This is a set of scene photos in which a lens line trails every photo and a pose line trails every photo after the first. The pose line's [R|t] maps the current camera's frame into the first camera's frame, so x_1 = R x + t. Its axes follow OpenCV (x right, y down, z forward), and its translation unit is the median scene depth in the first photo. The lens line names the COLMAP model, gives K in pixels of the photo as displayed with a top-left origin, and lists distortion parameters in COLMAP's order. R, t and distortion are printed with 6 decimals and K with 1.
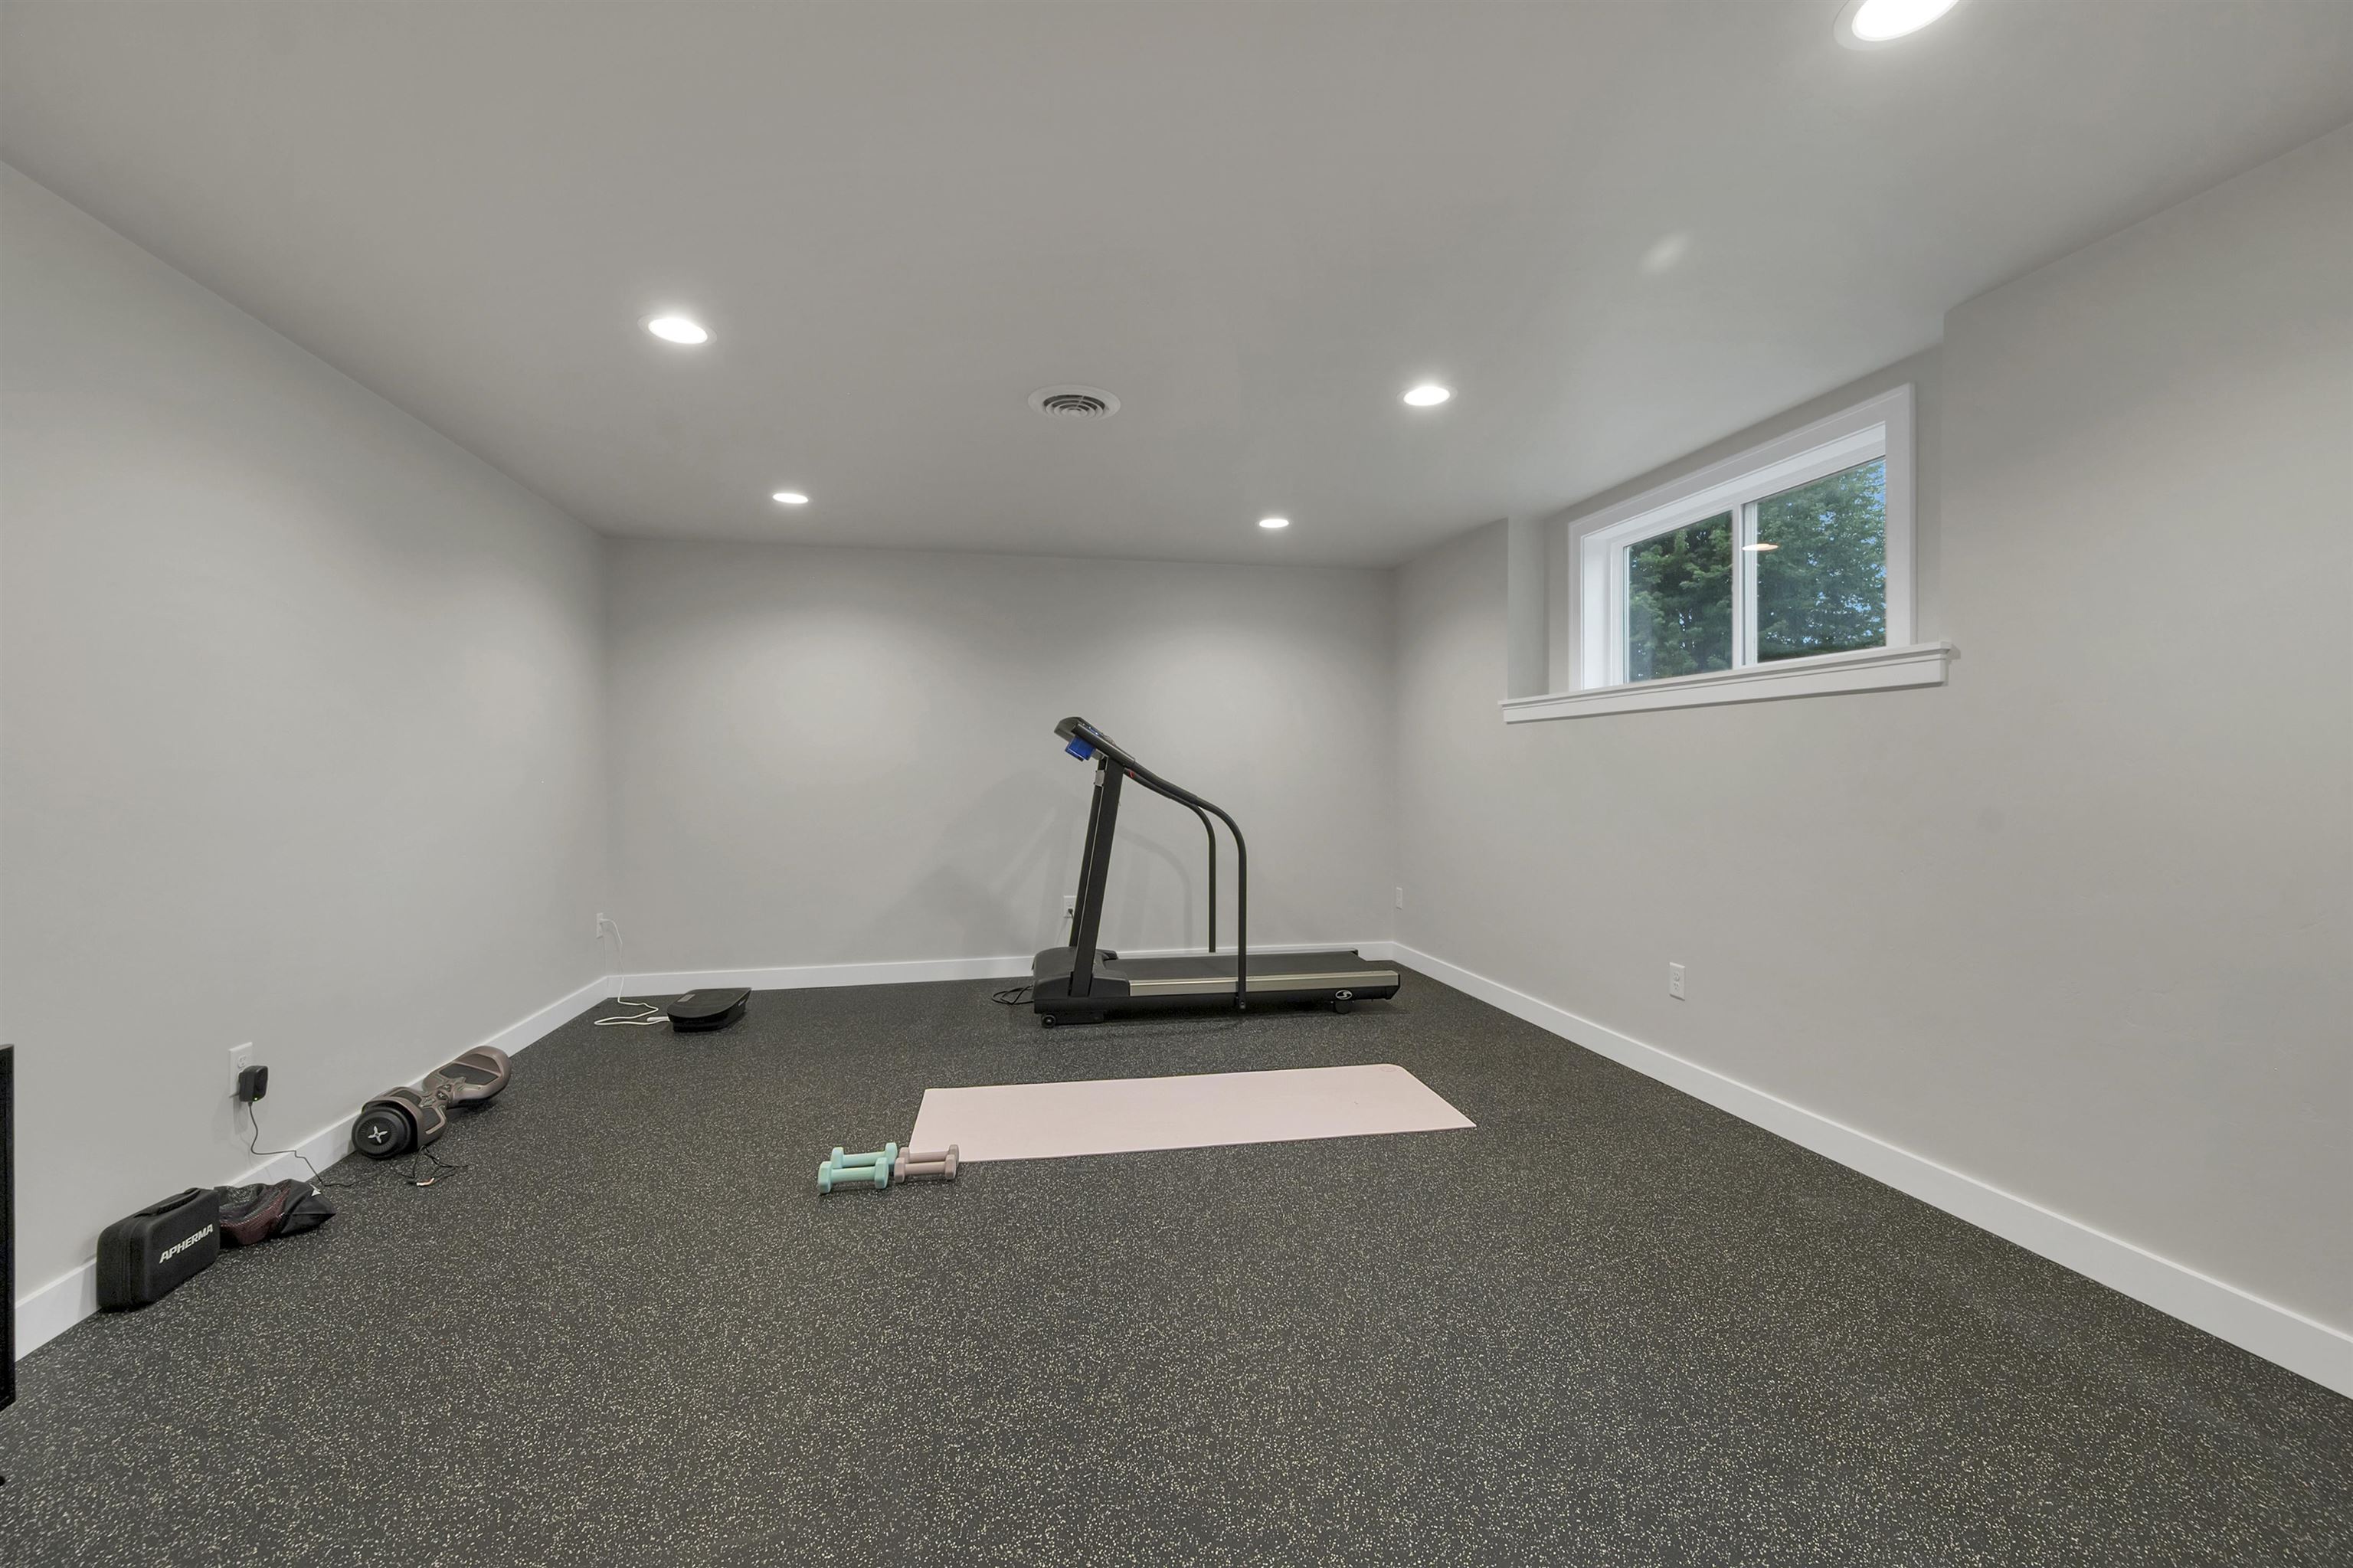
lens RADIAL K [[949.5, 0, 1181.9], [0, 949.5, 775.3], [0, 0, 1]] dist [-0.002300, -0.000571]
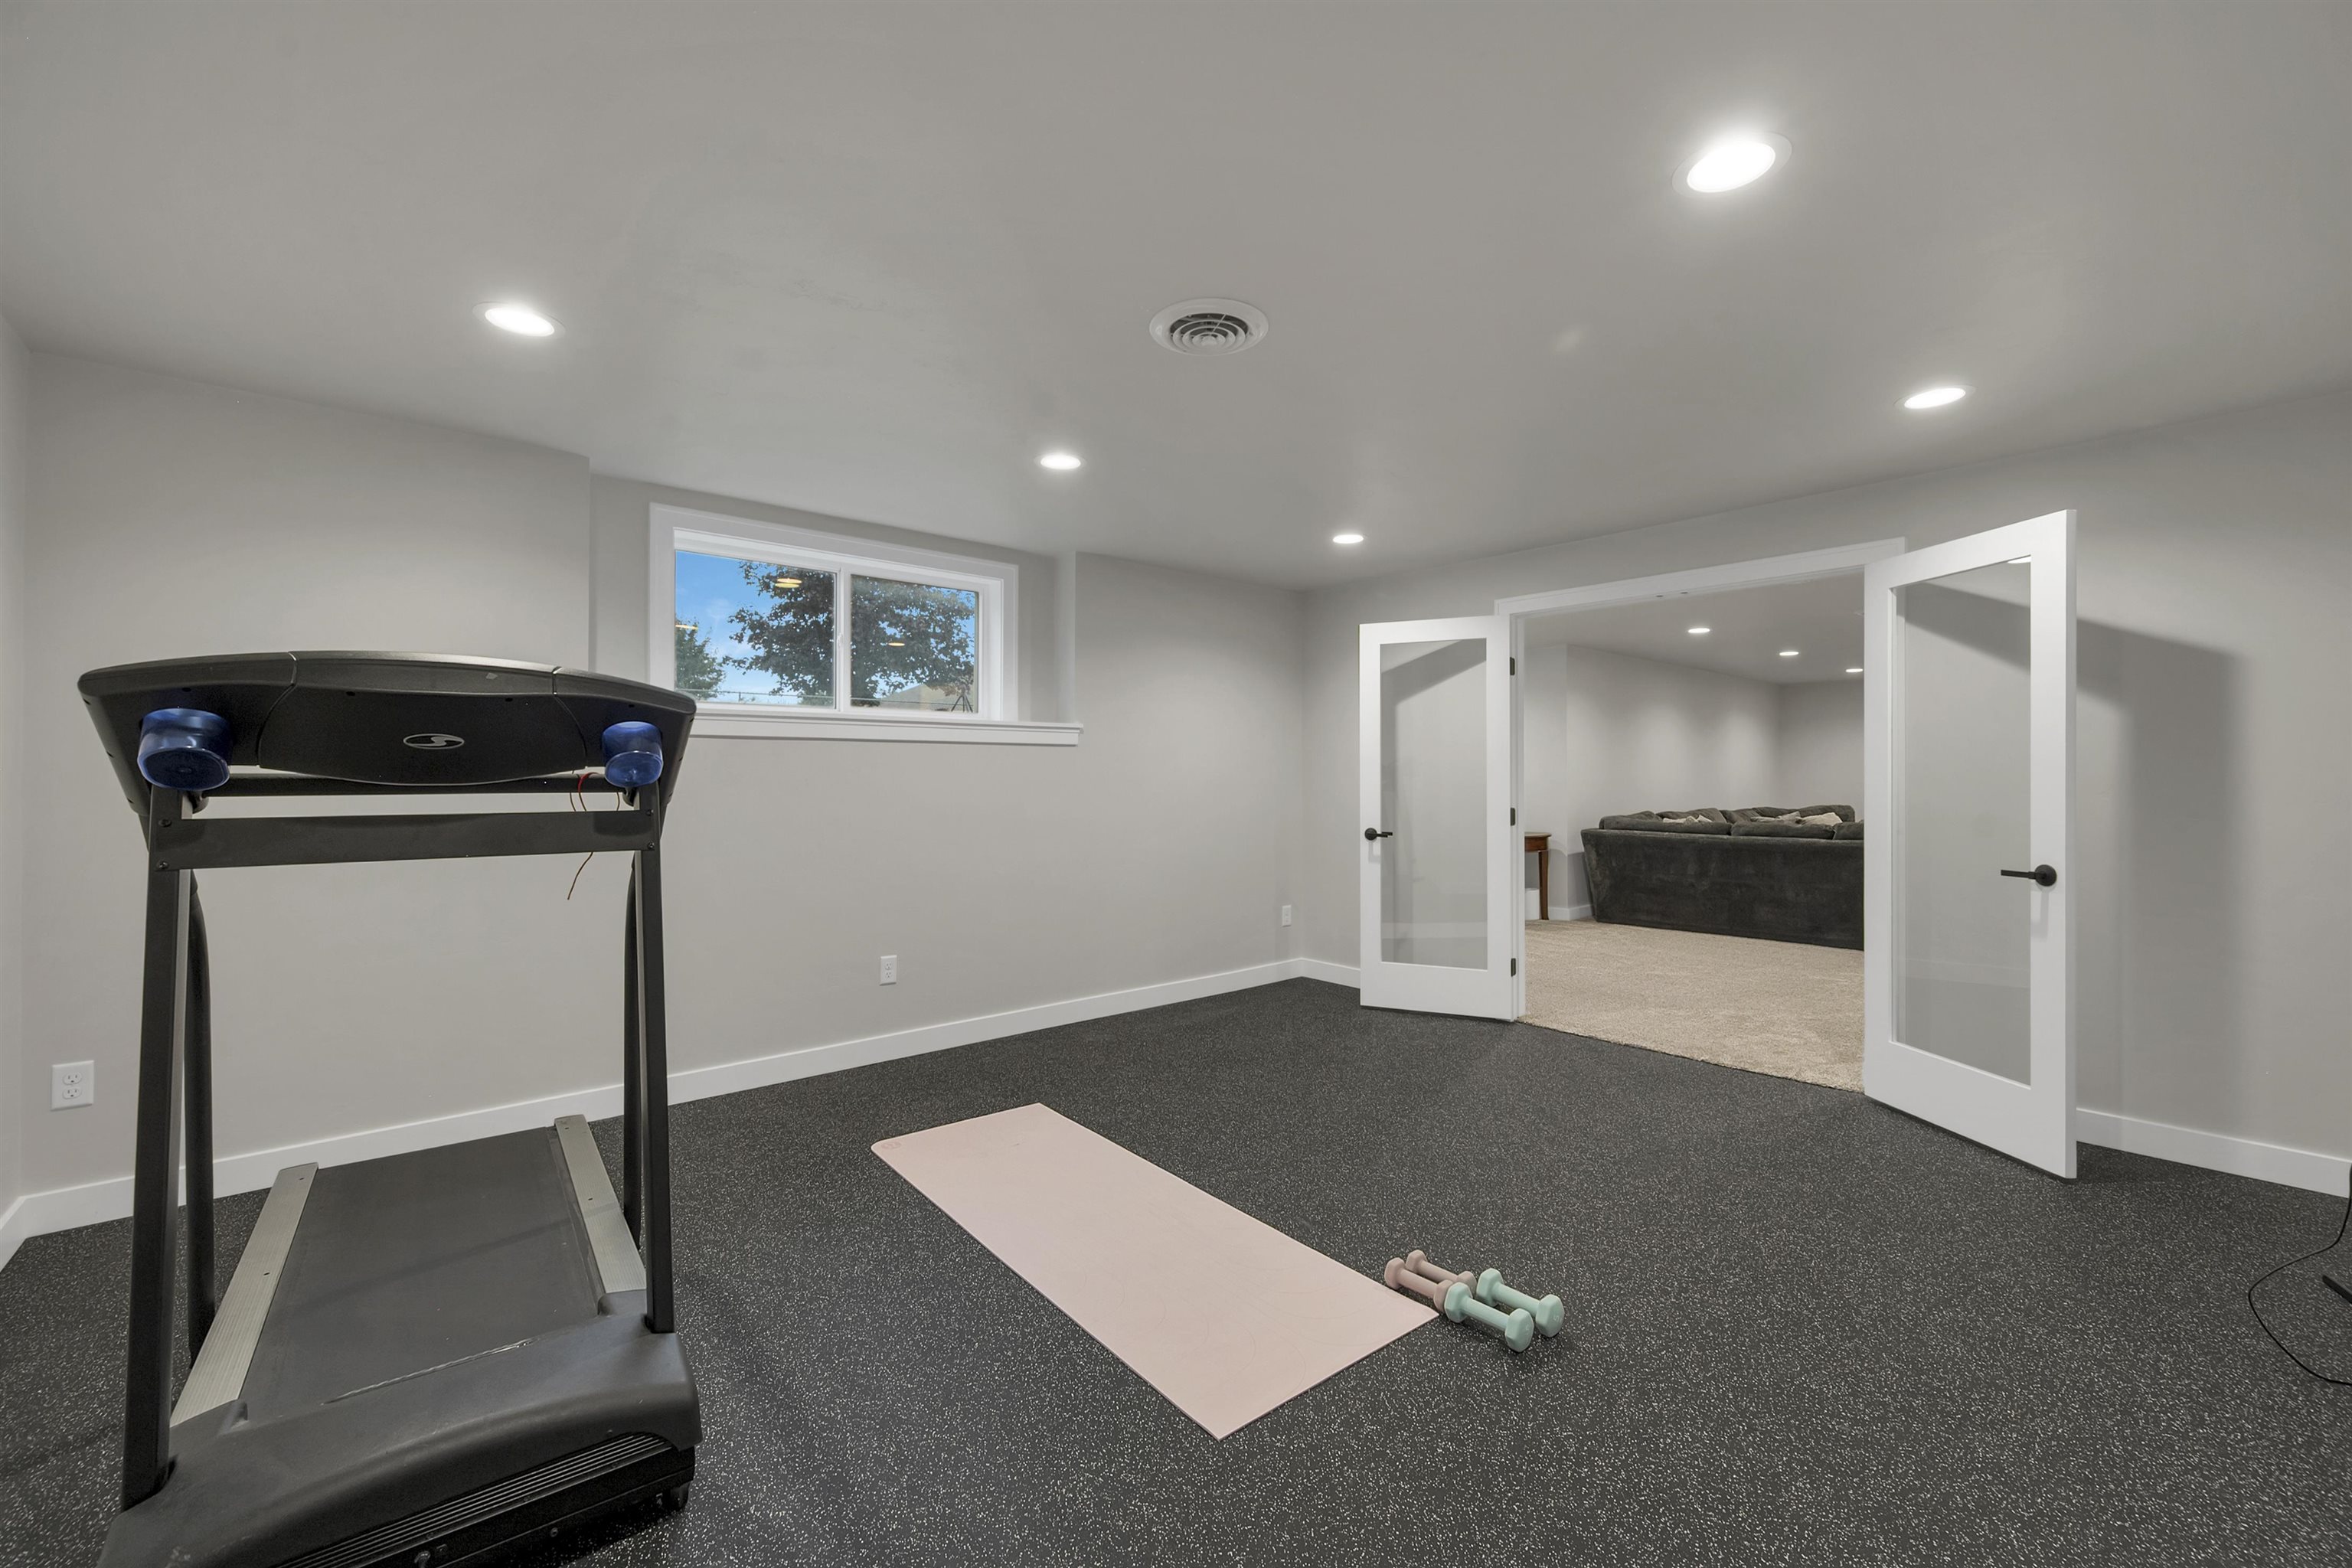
lens RADIAL K [[949.1, 0, 1178.0], [0, 949.1, 776.2], [0, 0, 1]] dist [-0.002300, -0.000571]
pose [[-0.476655, 0.004435, 0.879079, -0.977610], [0.007959, 0.999968, -0.000730, -0.031792], [-0.879054, 0.006649, -0.476675, 1.739881]]
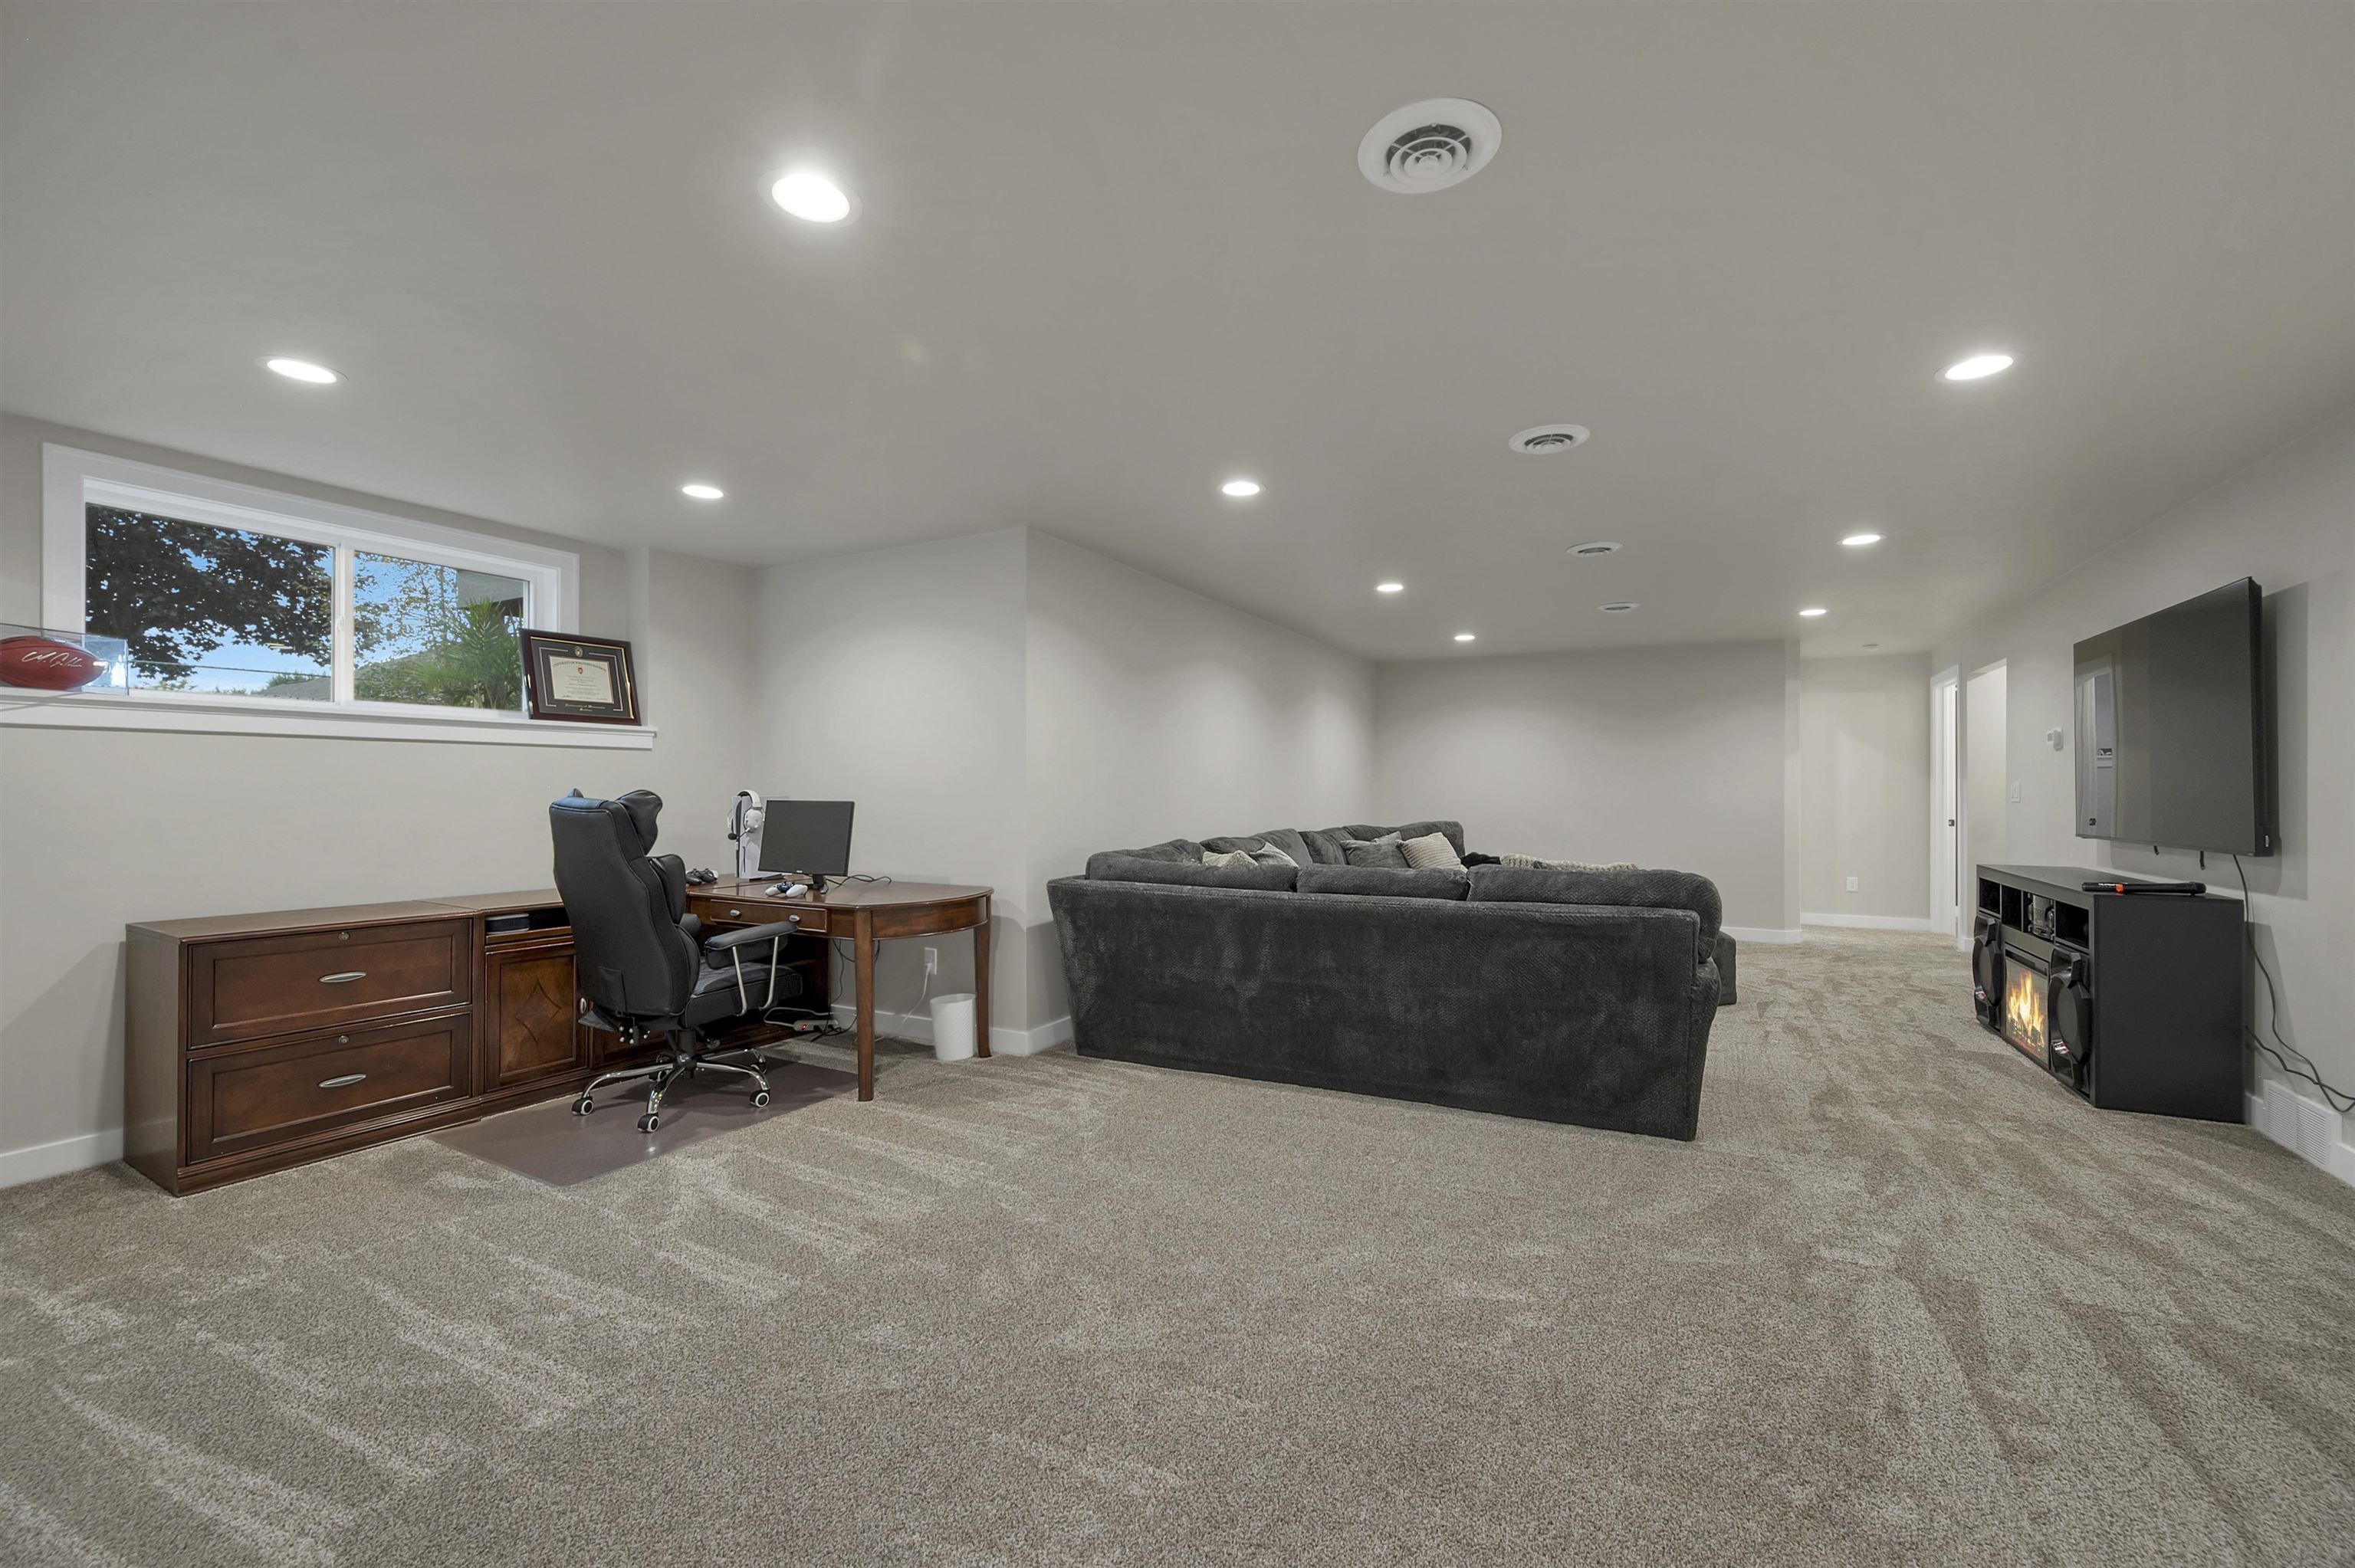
lens RADIAL K [[950.2, 0, 1179.5], [0, 950.2, 789.1], [0, 0, 1]] dist [-0.002300, -0.000571]
pose [[-0.757920, 0.003681, 0.652337, -0.808837], [0.007663, 0.999965, 0.003262, -0.027169], [-0.652302, 0.007471, -0.757922, 1.439057]]
